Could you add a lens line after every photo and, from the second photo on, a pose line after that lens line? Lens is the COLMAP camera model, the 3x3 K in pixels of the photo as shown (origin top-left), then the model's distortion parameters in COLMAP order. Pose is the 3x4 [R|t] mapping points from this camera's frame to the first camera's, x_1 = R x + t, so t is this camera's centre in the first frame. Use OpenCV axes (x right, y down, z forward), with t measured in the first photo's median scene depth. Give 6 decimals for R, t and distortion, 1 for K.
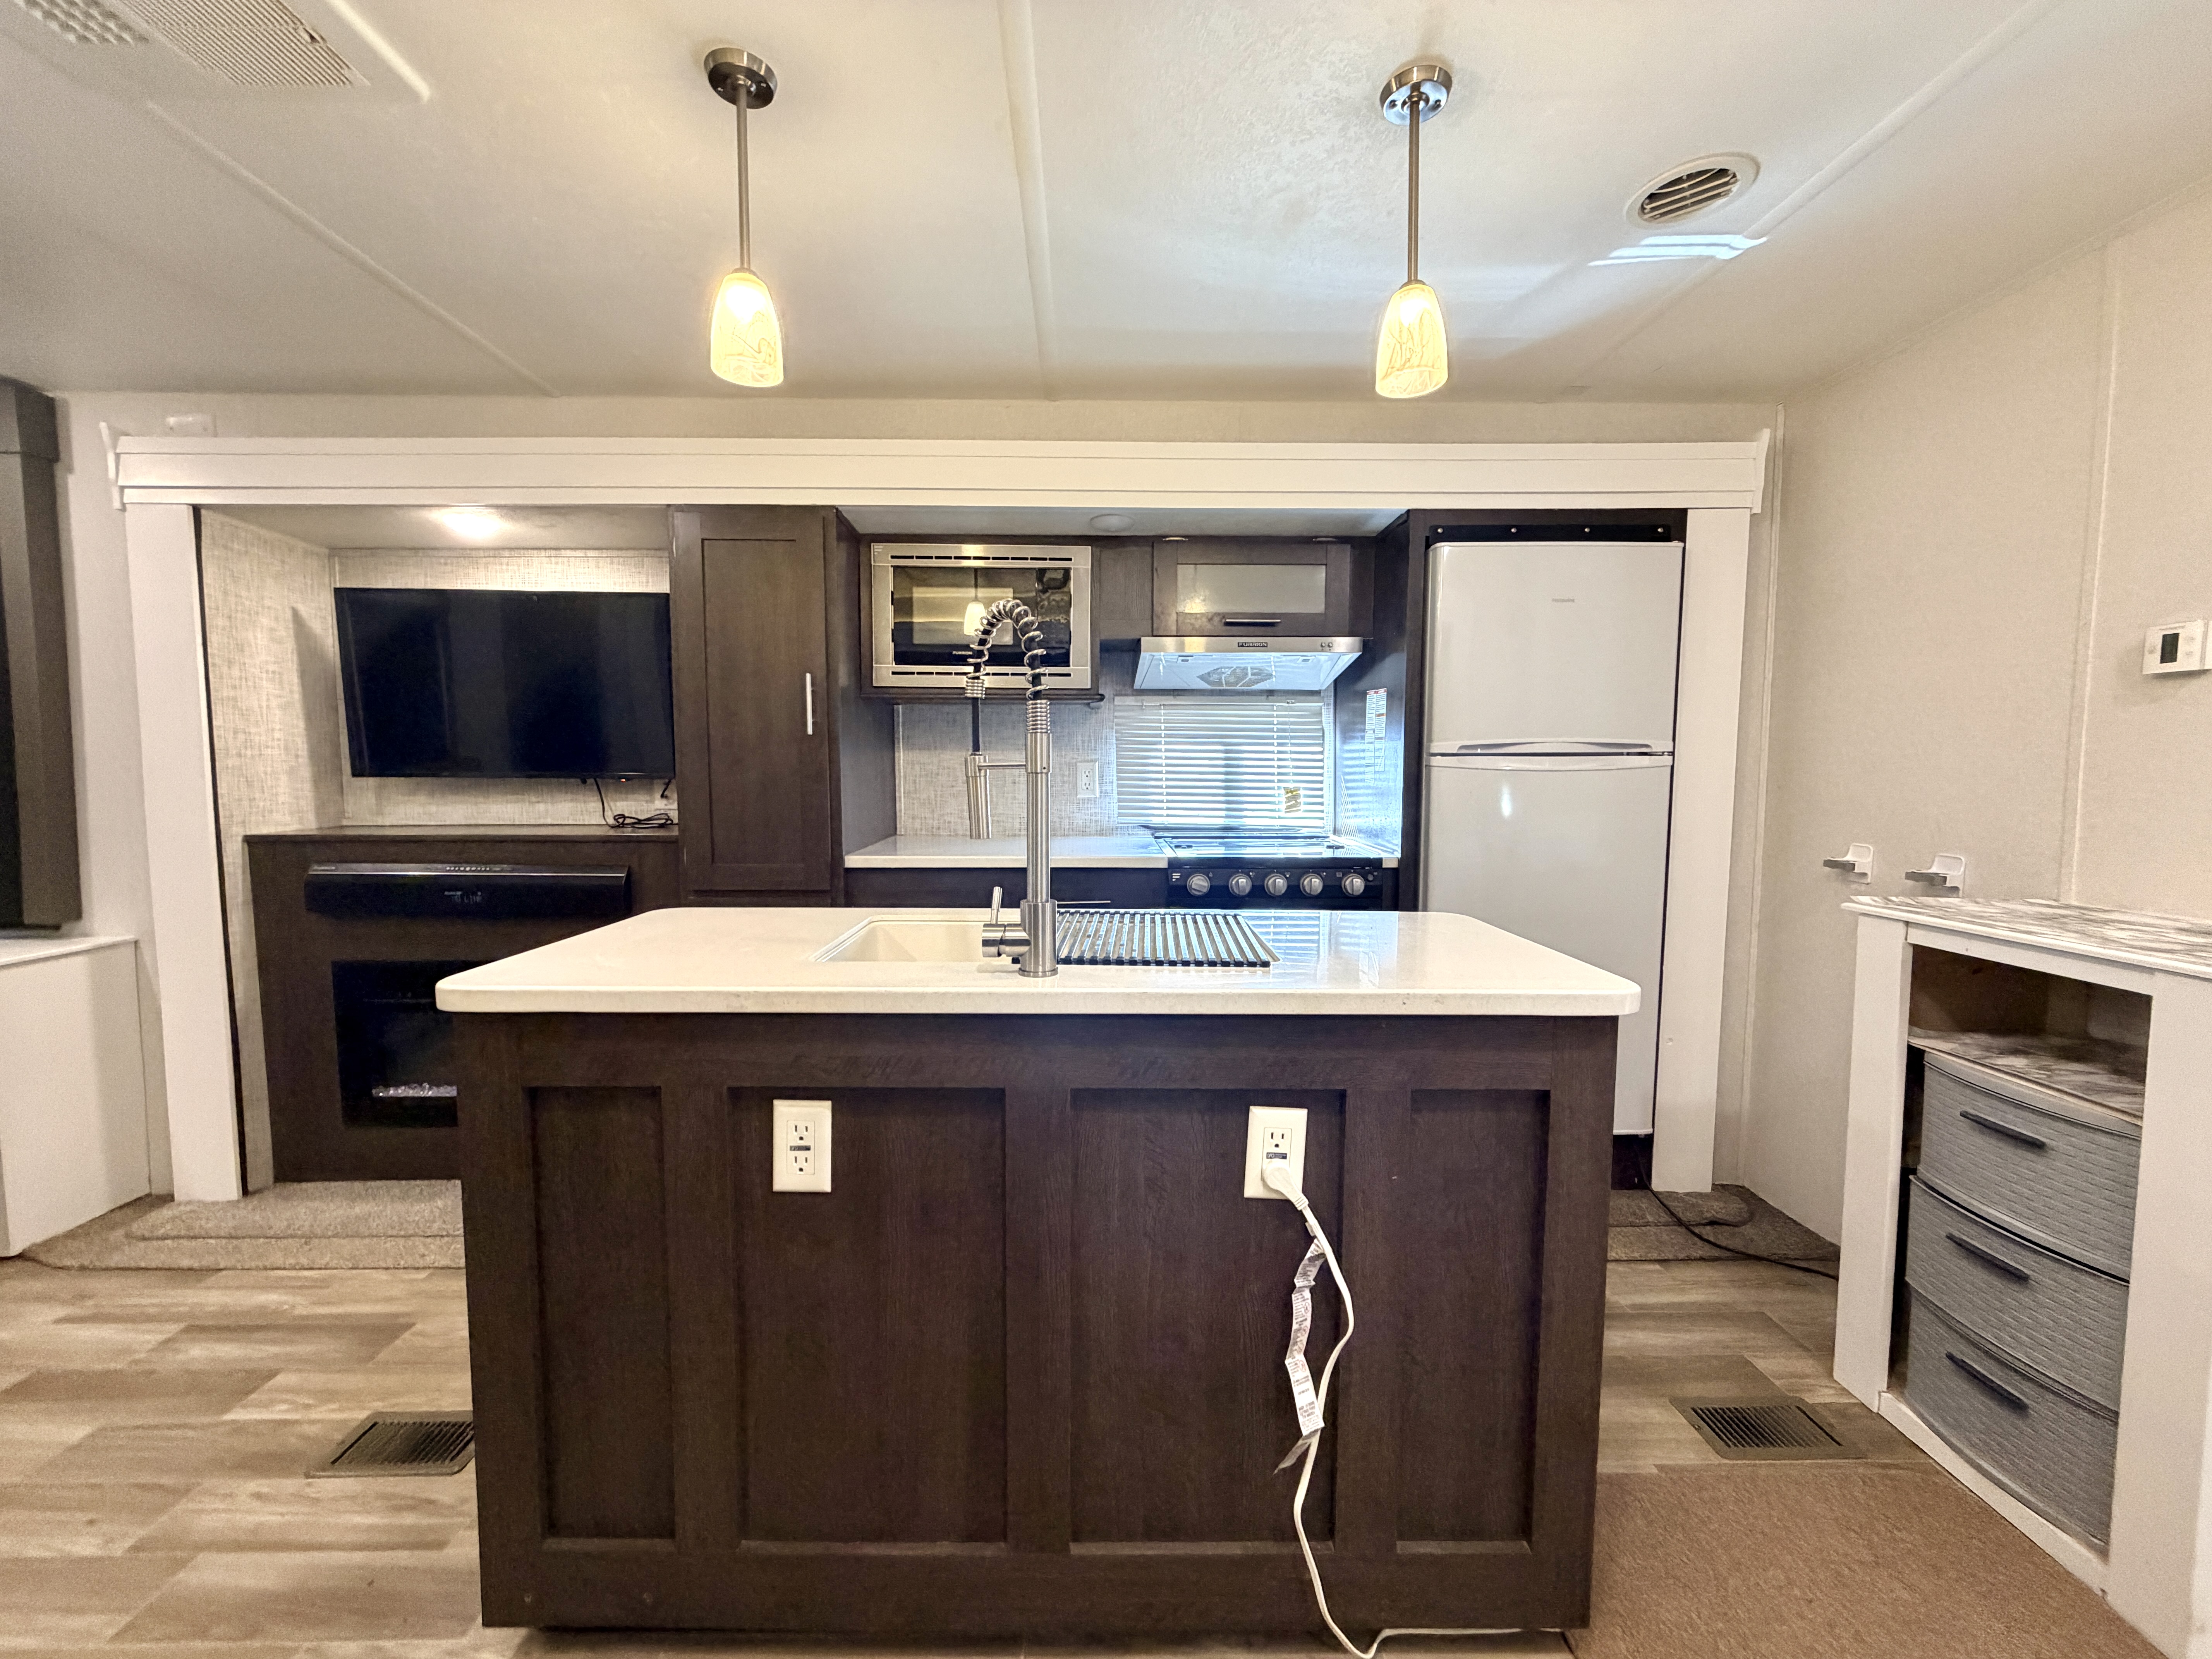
lens RADIAL K [[883.0, 0, 1102.4], [0, 883.0, 826.5], [0, 0, 1]] dist [0.001505, 0.000098]
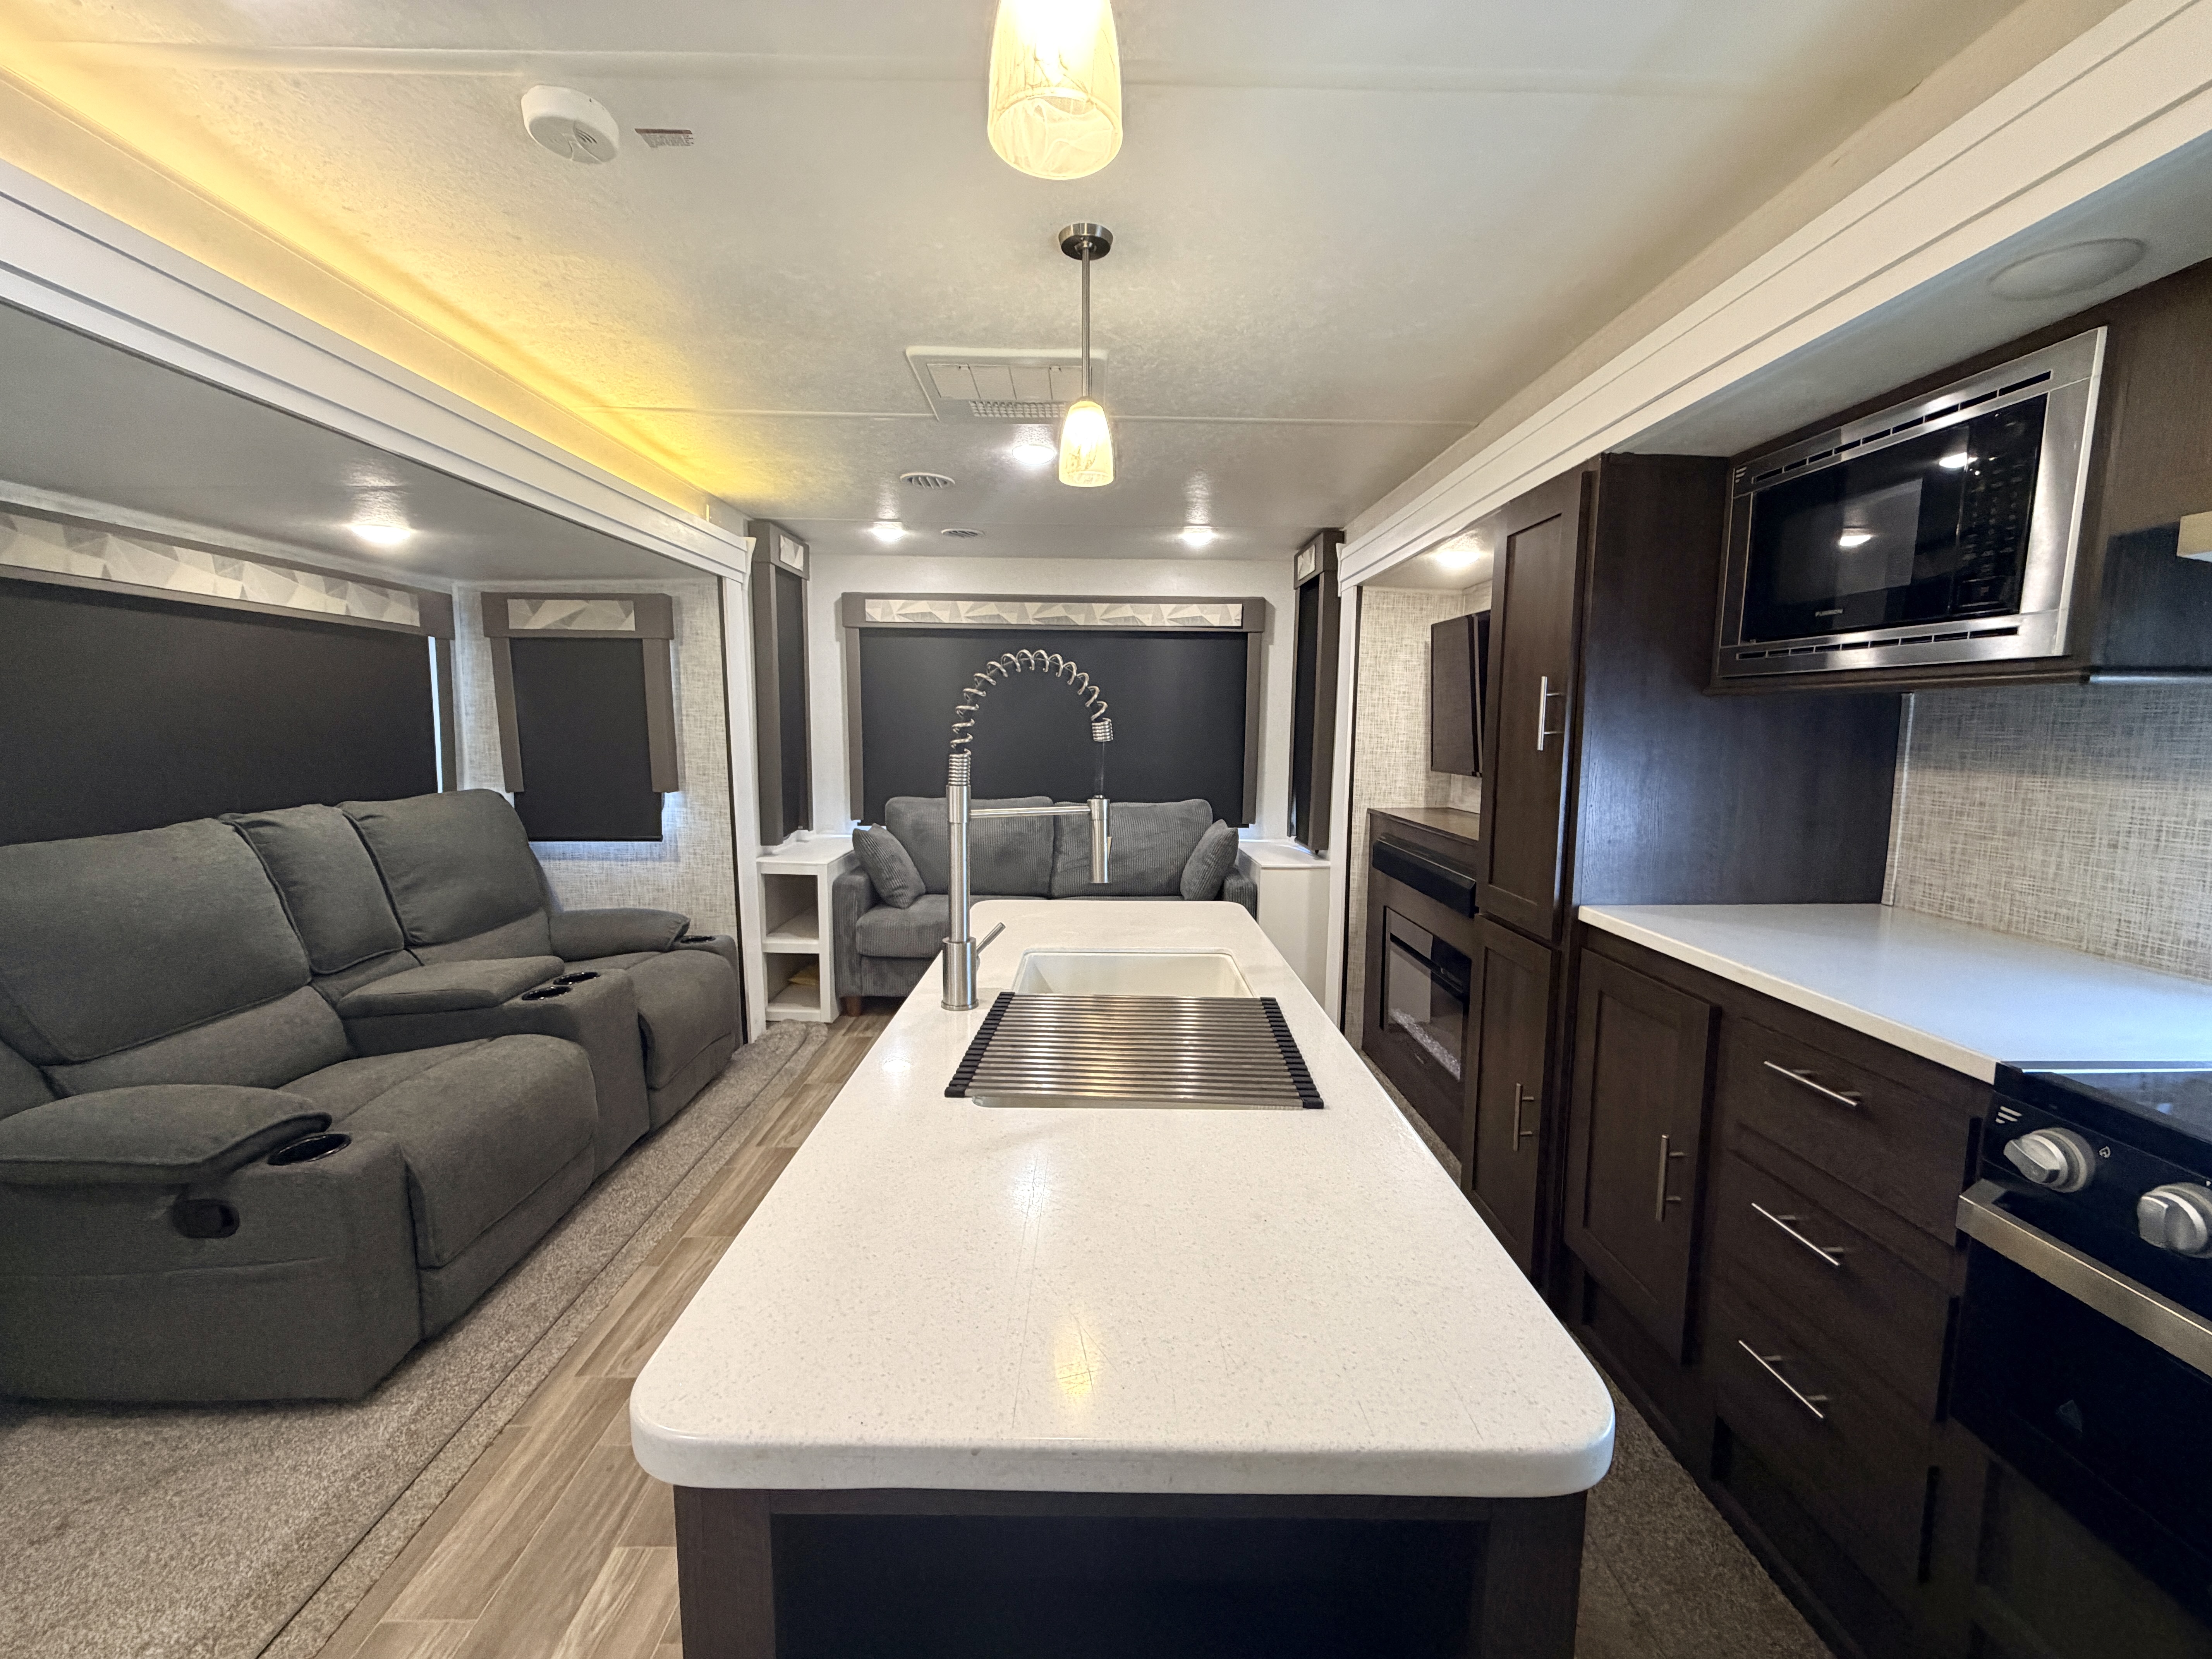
lens RADIAL K [[881.1, 0, 1098.4], [0, 881.1, 829.2], [0, 0, 1]] dist [-0.000864, -0.000287]
pose [[0.001891, 0.116102, -0.993236, 0.442257], [-0.076577, 0.990338, 0.115617, -0.084890], [0.997062, 0.075840, 0.010763, 0.522070]]
